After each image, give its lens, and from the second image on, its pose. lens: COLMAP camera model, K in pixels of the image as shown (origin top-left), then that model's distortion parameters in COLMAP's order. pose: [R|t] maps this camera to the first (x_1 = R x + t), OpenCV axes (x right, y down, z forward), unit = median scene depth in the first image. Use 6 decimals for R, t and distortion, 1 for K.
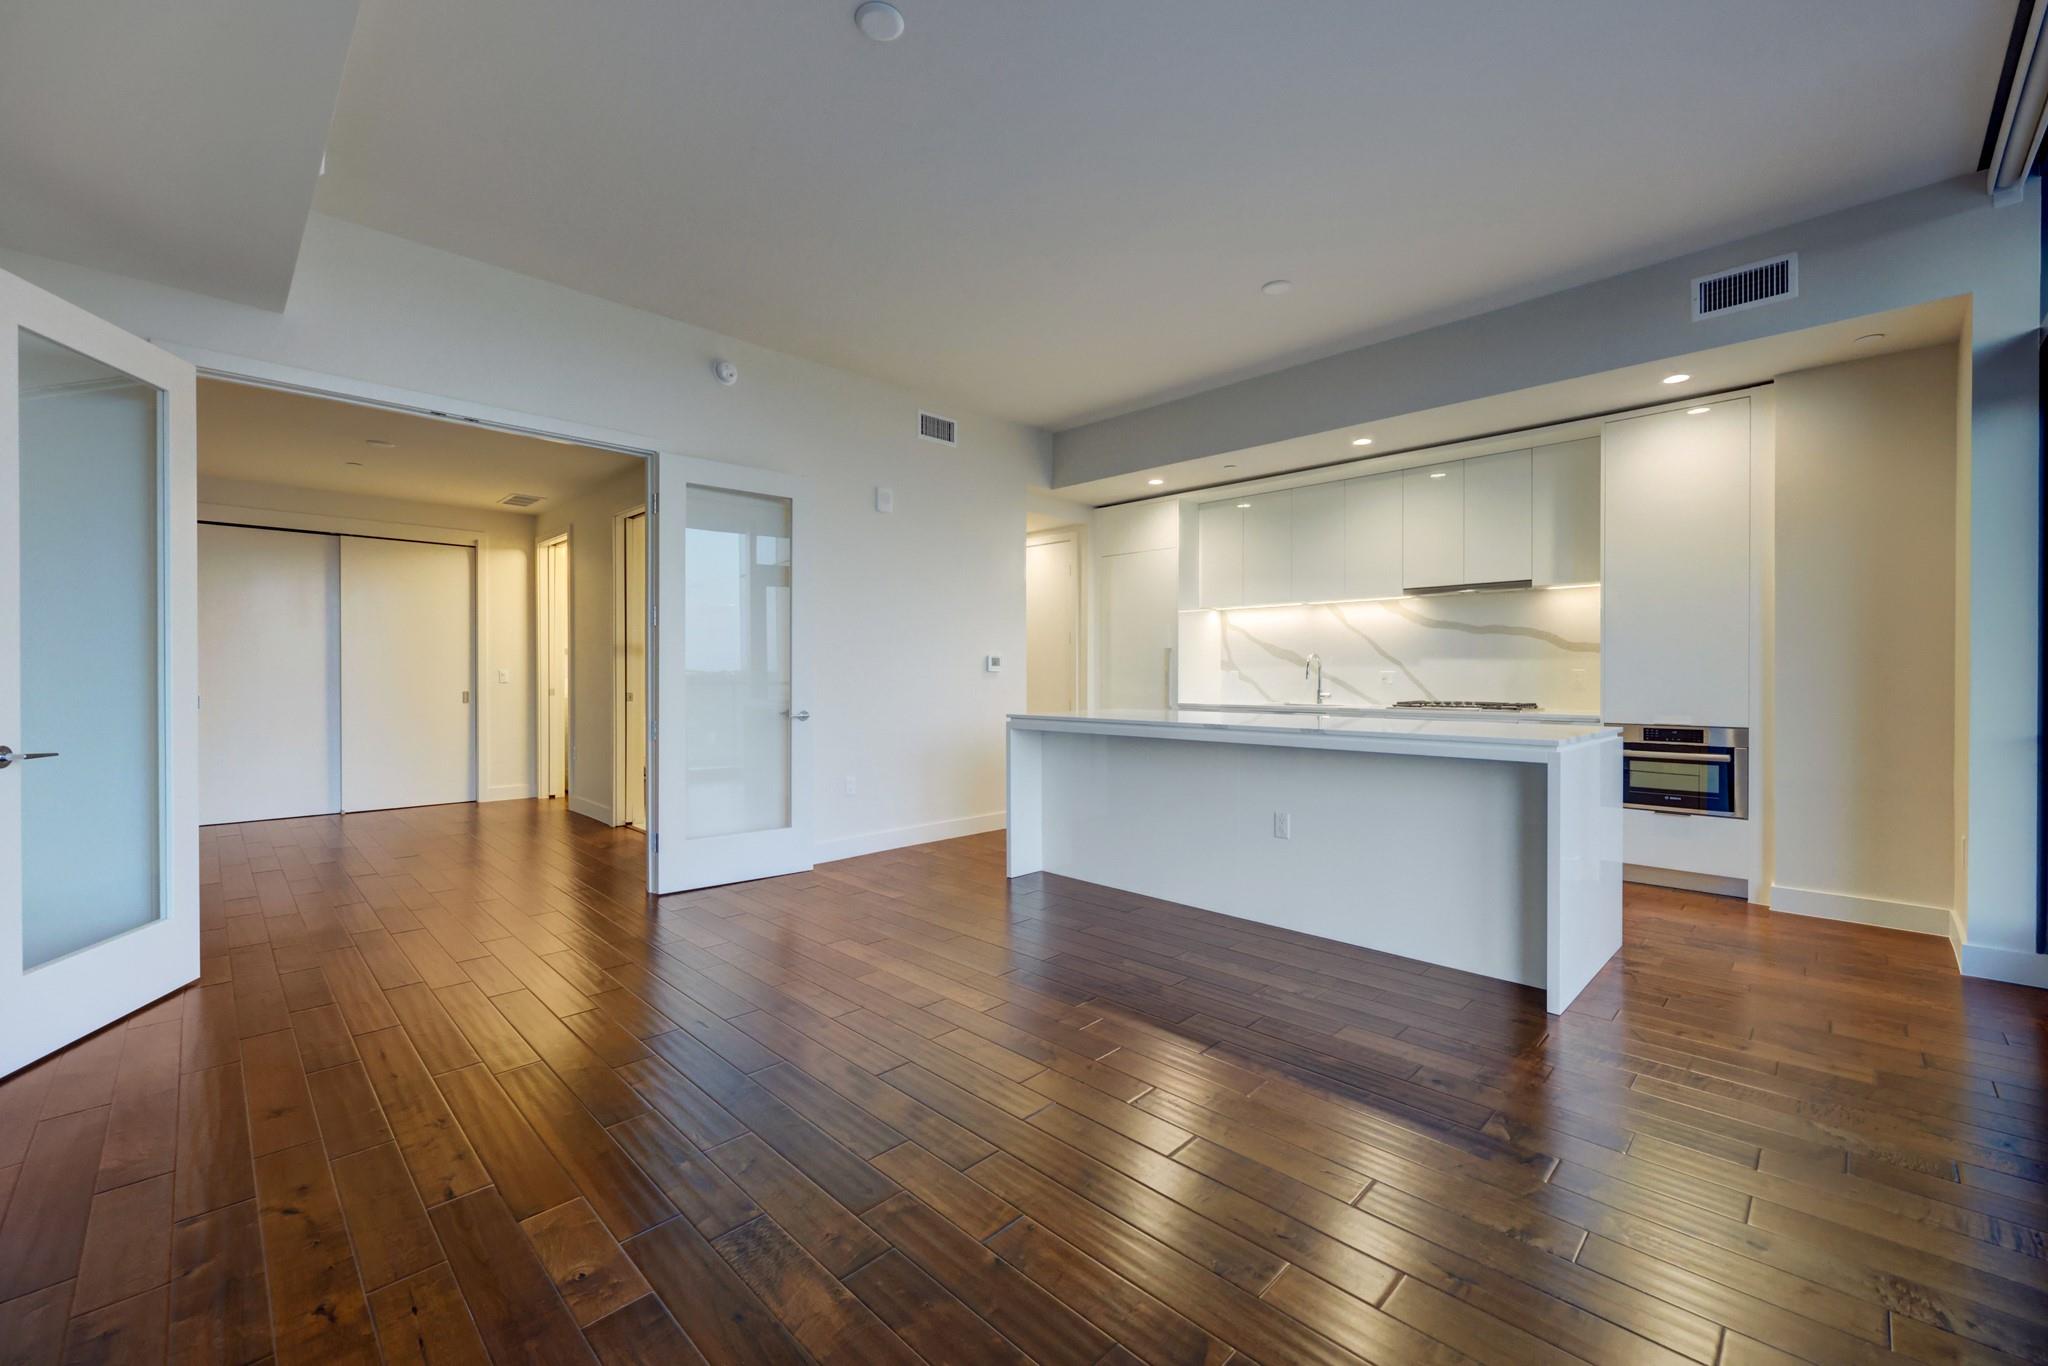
lens RADIAL K [[838.6, 0, 1022.9], [0, 838.6, 692.4], [0, 0, 1]] dist [0.007449, -0.001168]
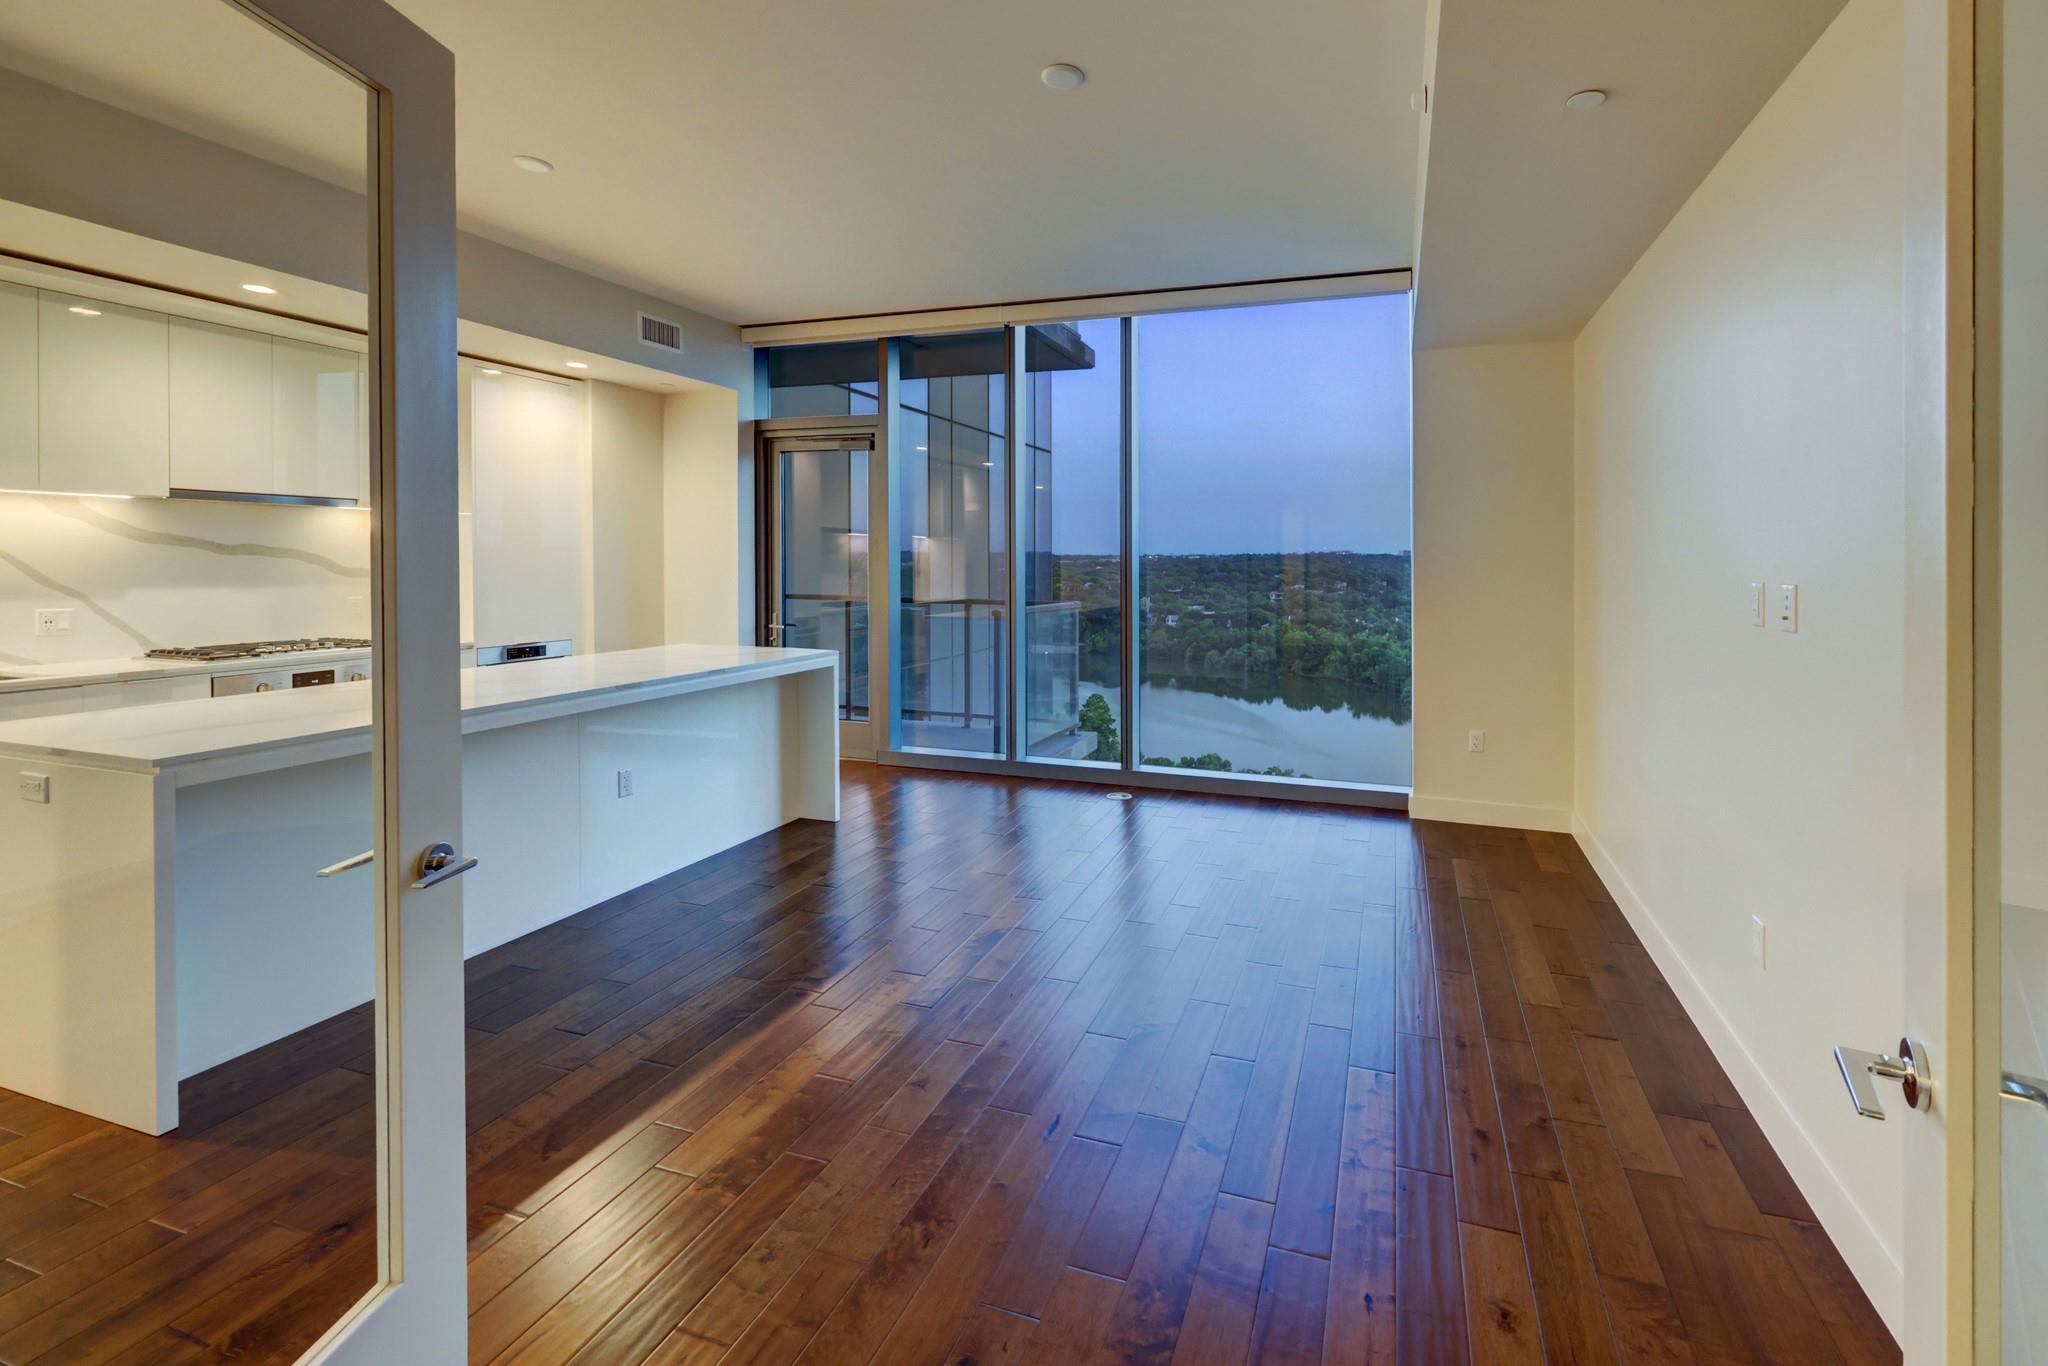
lens RADIAL K [[877.2, 0, 1131.0], [0, 877.2, 584.0], [0, 0, 1]] dist [-0.002438, 0.000052]
pose [[-0.477105, -0.026031, 0.878461, -0.546703], [0.014386, 0.999196, 0.037421, -0.060813], [-0.878729, 0.030491, -0.476347, 0.650279]]
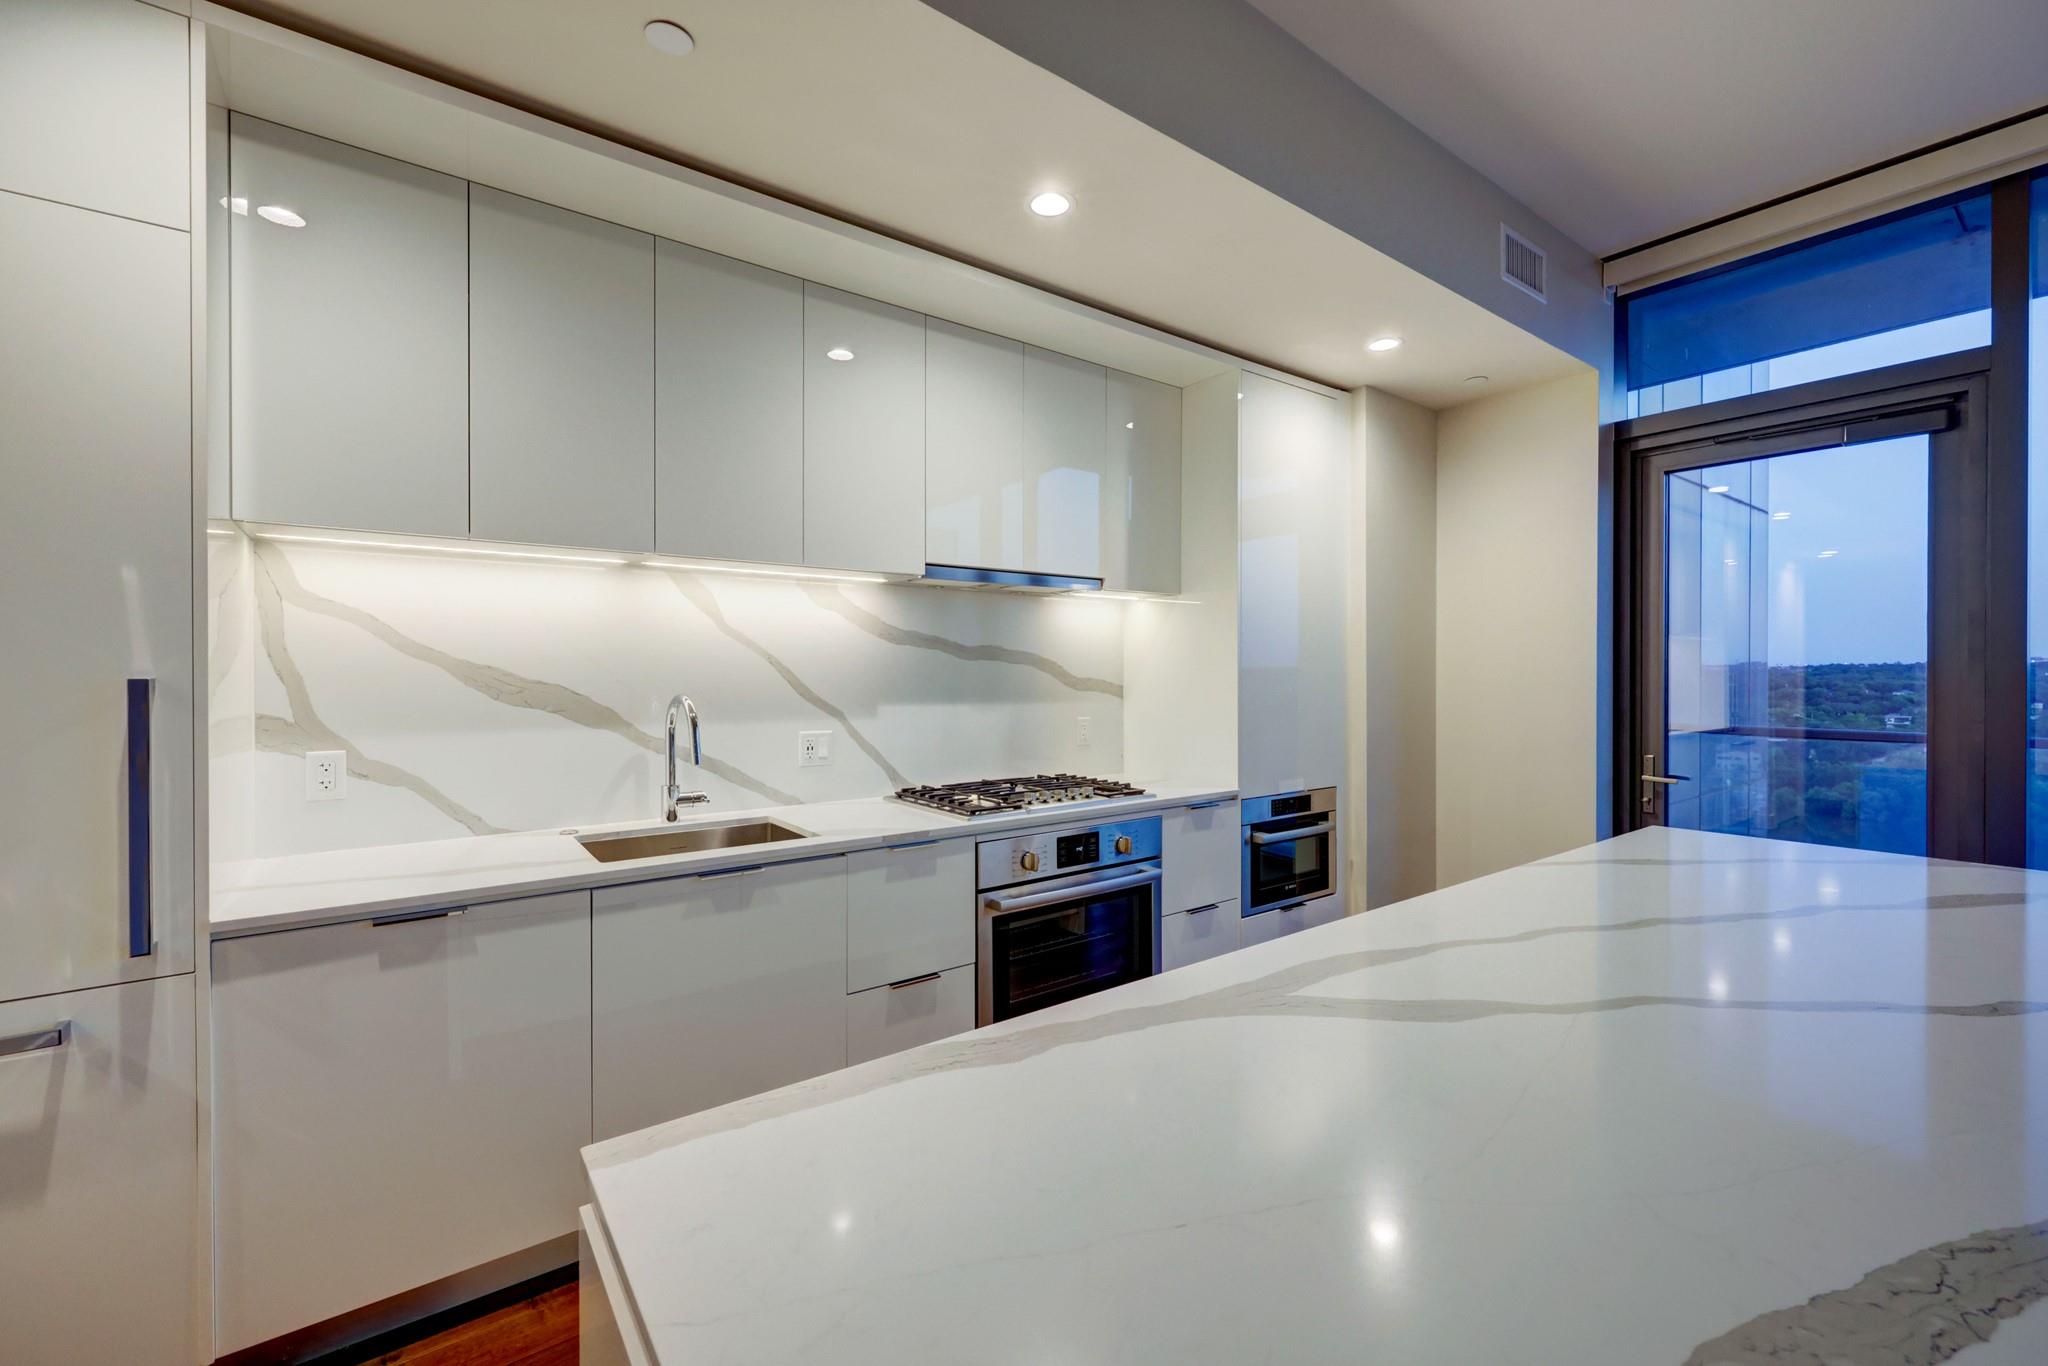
lens RADIAL K [[838.6, 0, 1040.8], [0, 838.6, 685.1], [0, 0, 1]] dist [0.007449, -0.001168]
pose [[0.127307, -0.012878, 0.991780, -0.014398], [0.022523, 0.999695, 0.010090, -0.056405], [-0.991608, 0.021053, 0.127559, 0.871216]]
